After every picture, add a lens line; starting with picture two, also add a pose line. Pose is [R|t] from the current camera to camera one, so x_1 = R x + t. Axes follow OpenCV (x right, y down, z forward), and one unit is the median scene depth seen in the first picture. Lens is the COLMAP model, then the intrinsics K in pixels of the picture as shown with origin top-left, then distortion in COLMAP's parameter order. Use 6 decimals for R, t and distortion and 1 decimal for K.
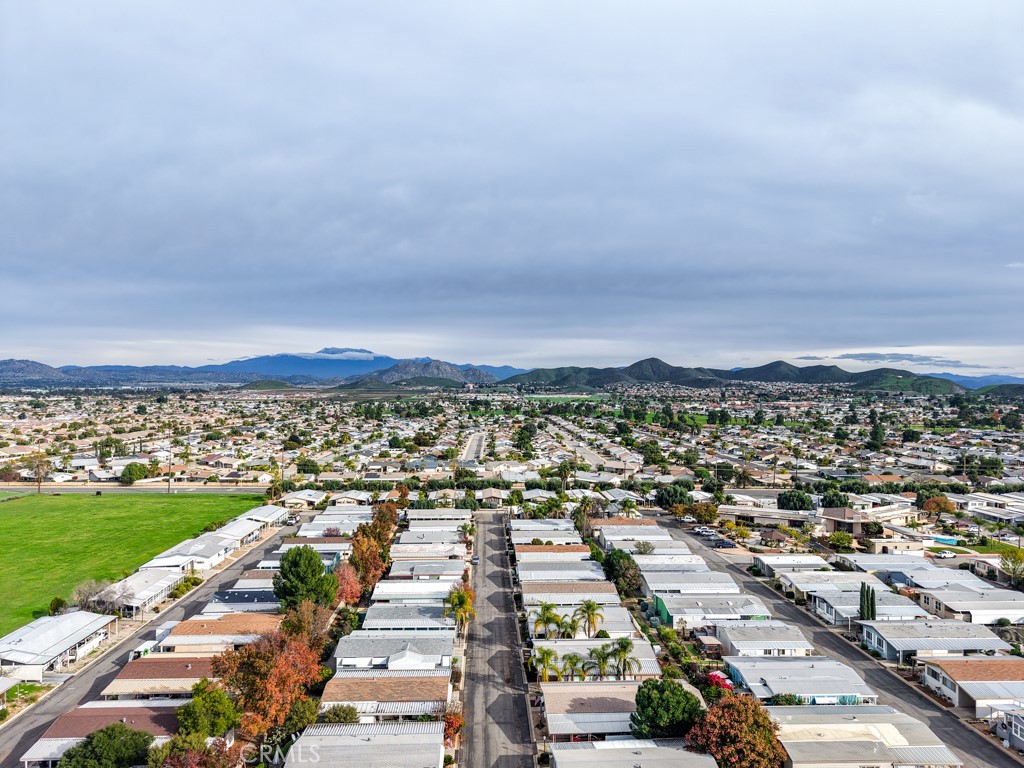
lens RADIAL K [[688.8, 0, 512.0], [0, 688.8, 389.7], [0, 0, 1]] dist [0.001194, -0.006937]
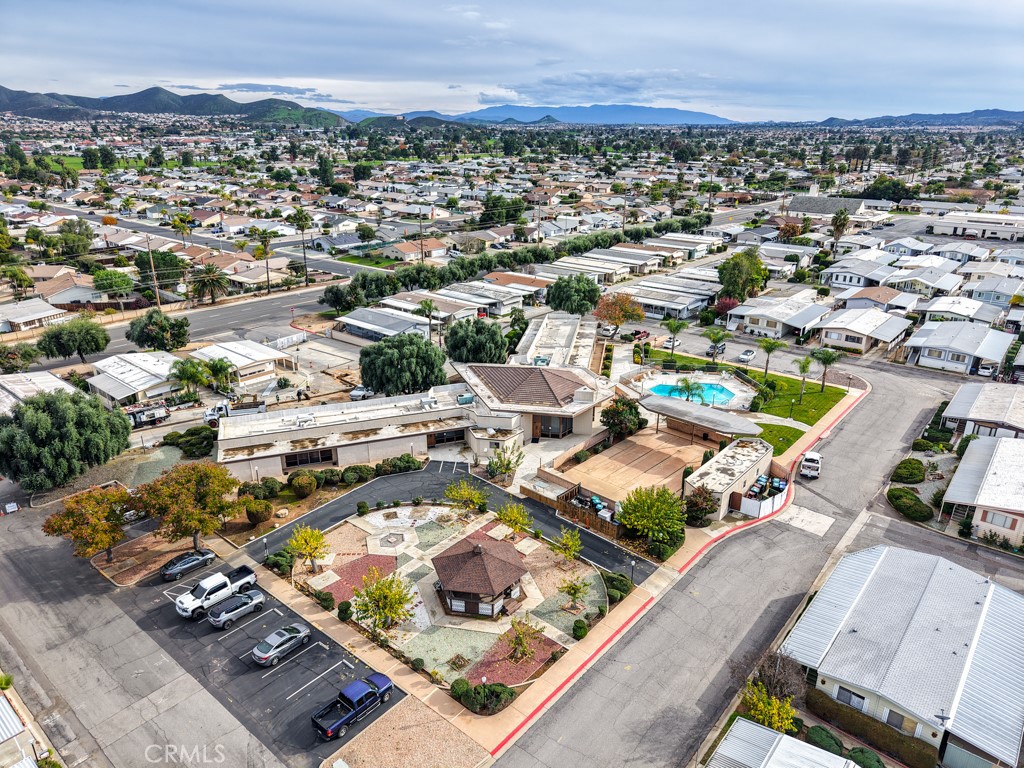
lens RADIAL K [[688.8, 0, 512.0], [0, 688.8, 389.7], [0, 0, 1]] dist [0.001194, -0.006937]
pose [[0.684373, -0.264595, 0.679429, 0.037146], [0.003011, 0.932849, 0.360254, 0.006714], [-0.729126, -0.244502, 0.639214, 0.144737]]
